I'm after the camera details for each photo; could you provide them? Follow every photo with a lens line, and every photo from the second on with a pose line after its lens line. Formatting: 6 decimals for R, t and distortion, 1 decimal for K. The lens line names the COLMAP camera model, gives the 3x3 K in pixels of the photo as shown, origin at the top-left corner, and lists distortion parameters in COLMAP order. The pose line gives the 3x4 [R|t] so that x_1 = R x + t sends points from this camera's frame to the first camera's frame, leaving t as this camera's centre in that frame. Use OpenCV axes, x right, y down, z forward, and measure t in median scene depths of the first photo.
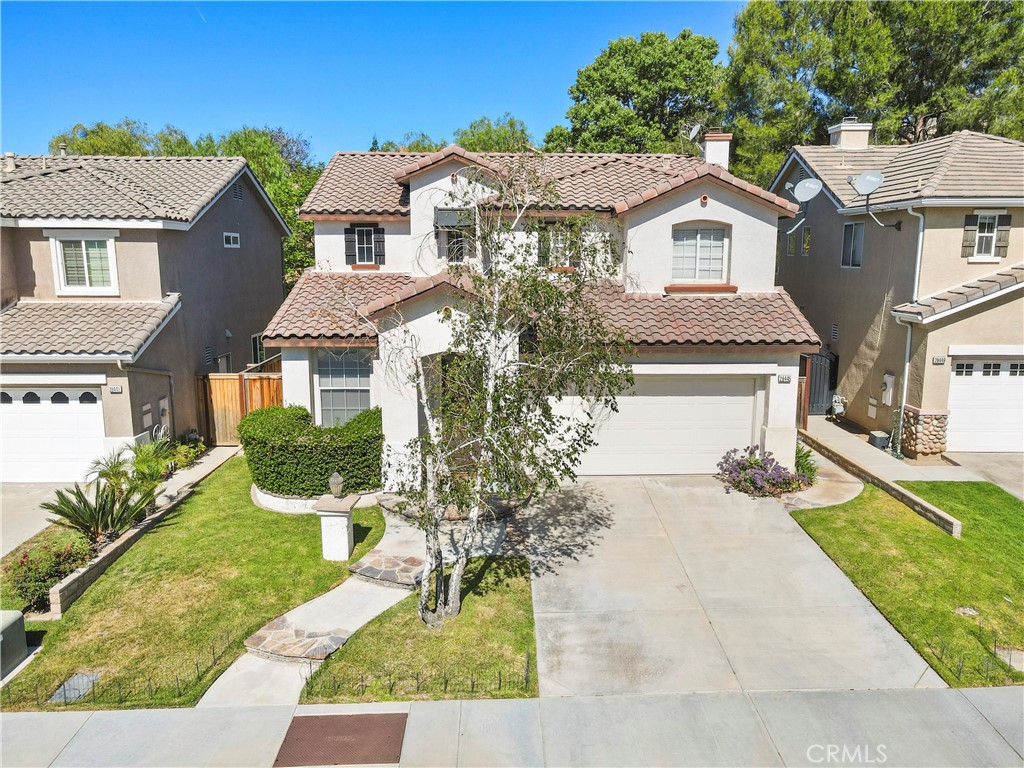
lens RADIAL K [[756.7, 0, 517.1], [0, 756.7, 383.3], [0, 0, 1]] dist [0.020698, -0.003957]
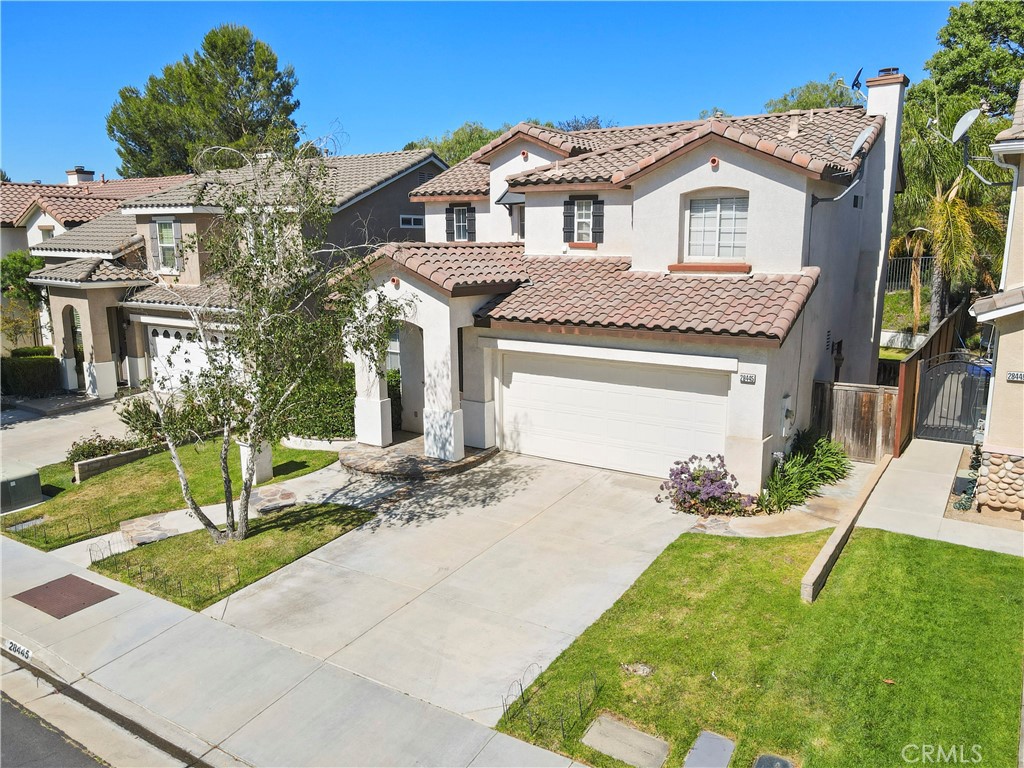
lens RADIAL K [[756.7, 0, 517.1], [0, 756.7, 386.8], [0, 0, 1]] dist [0.020698, -0.003957]
pose [[0.827323, 0.104416, -0.551936, 0.581348], [-0.091753, 0.994495, 0.050606, -0.015088], [0.554182, 0.008774, 0.832349, 0.175105]]
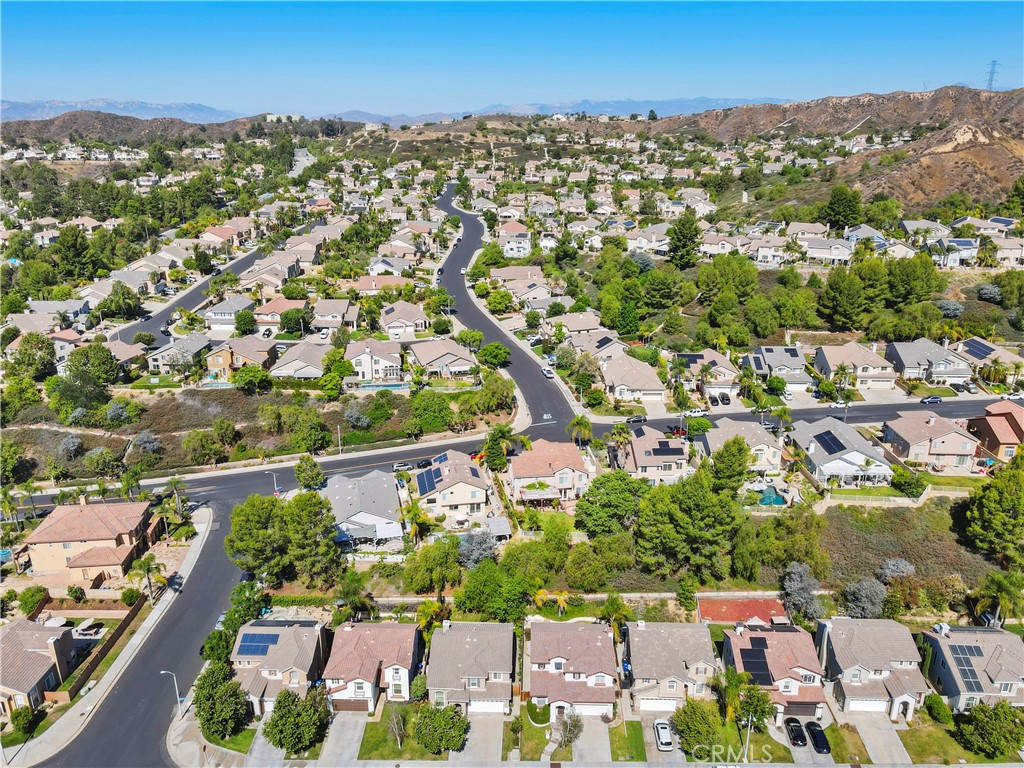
lens RADIAL K [[756.7, 0, 512.7], [0, 756.7, 386.9], [0, 0, 1]] dist [0.020698, -0.003957]
pose [[0.998862, 0.008096, -0.047012, -0.198682], [-0.000732, 0.987976, 0.154604, -3.620466], [0.047699, -0.154394, 0.986857, -4.933408]]
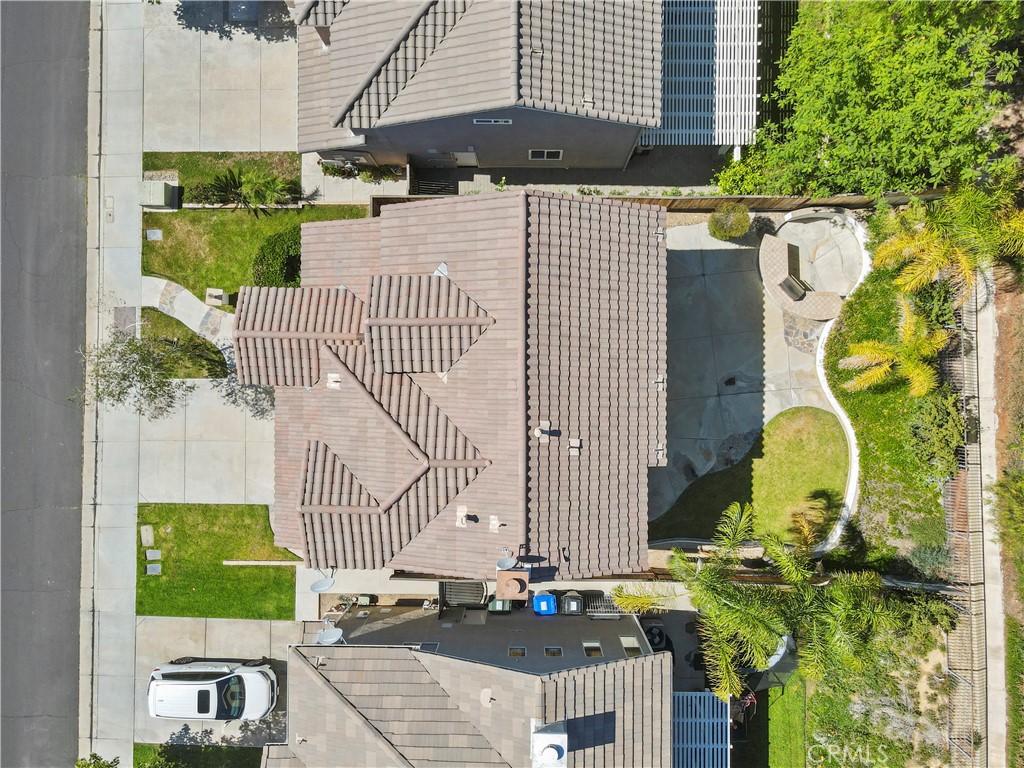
lens RADIAL K [[756.7, 0, 516.7], [0, 756.7, 384.4], [0, 0, 1]] dist [0.020698, -0.003957]
pose [[-0.021040, 0.999776, 0.002260, 0.006914], [-0.157305, -0.005543, 0.987535, -1.782292], [0.987326, 0.020422, 0.157386, 1.195442]]
